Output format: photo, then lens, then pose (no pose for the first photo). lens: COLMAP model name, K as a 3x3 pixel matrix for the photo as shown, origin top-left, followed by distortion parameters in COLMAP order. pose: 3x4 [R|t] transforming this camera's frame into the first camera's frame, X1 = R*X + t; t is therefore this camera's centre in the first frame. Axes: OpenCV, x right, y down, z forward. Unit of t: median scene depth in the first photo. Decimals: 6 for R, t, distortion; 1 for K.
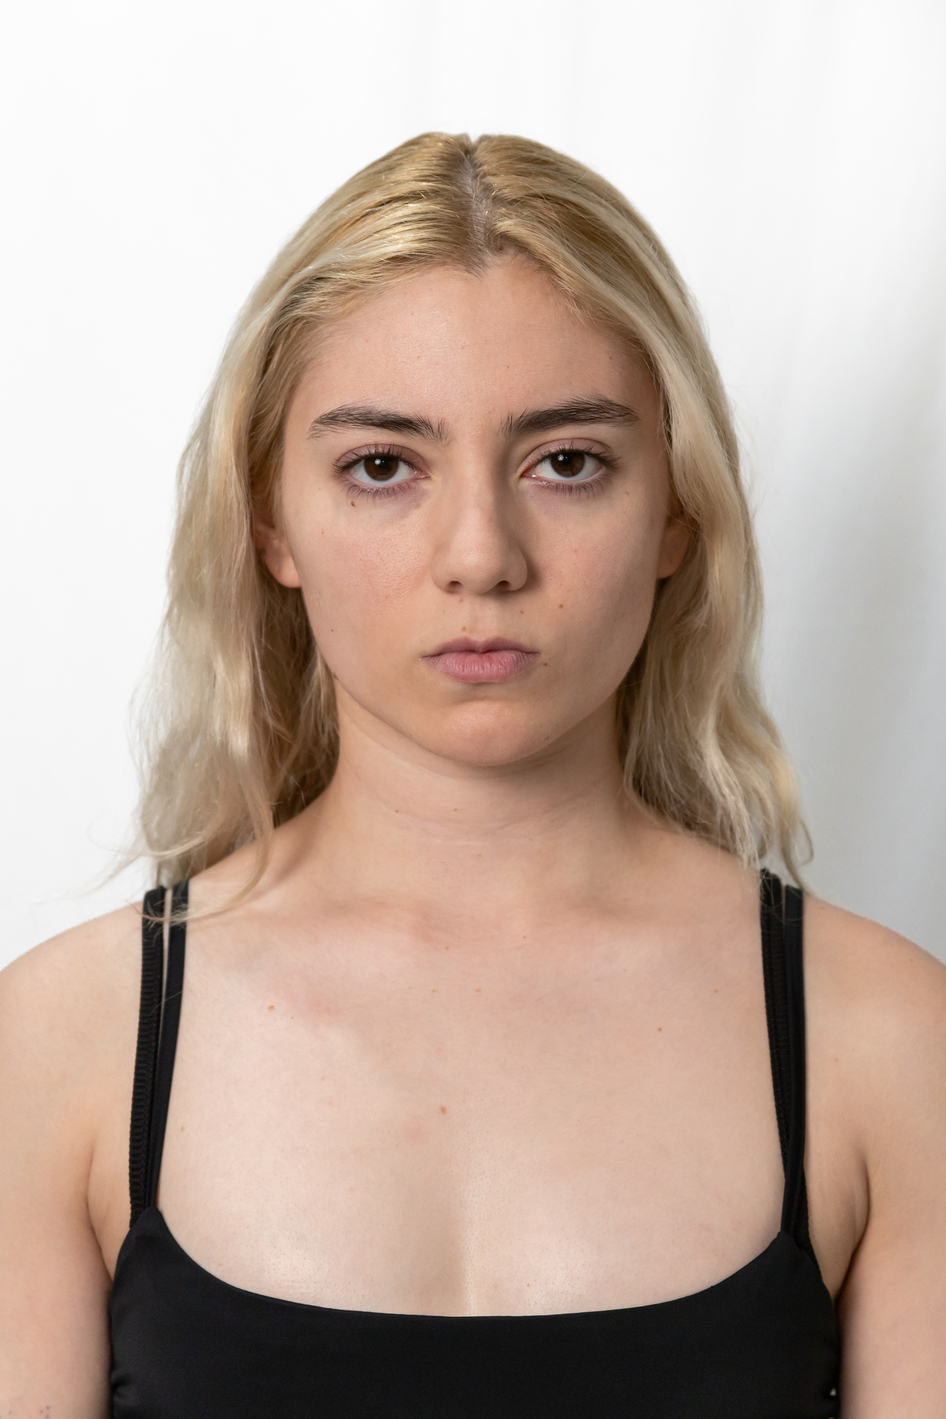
lens RADIAL K [[5120.2, 0, 470.5], [0, 5120.2, 704.6], [0, 0, 1]] dist [-0.109357, 0.000000]
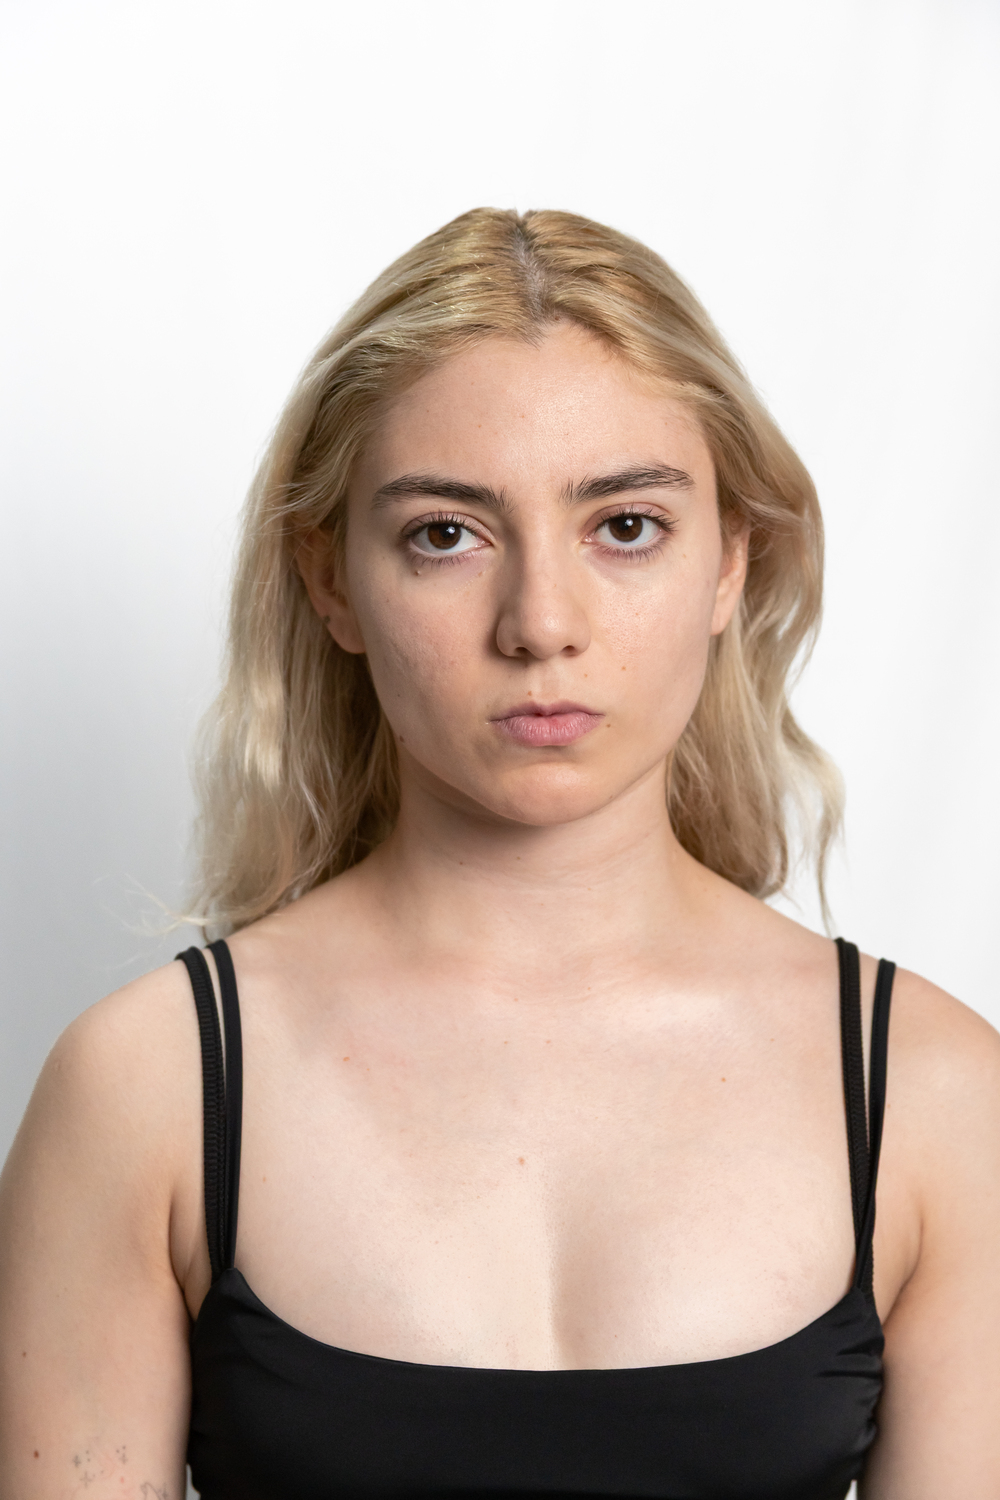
lens RADIAL K [[3448.6, 0, 496.3], [0, 3448.6, 762.1], [0, 0, 1]] dist [0.044101, 0.000000]
pose [[0.999456, -0.021159, 0.025312, -0.025086], [0.020414, 0.999361, 0.029324, -0.020743], [-0.025916, -0.028791, 0.999249, 0.305279]]
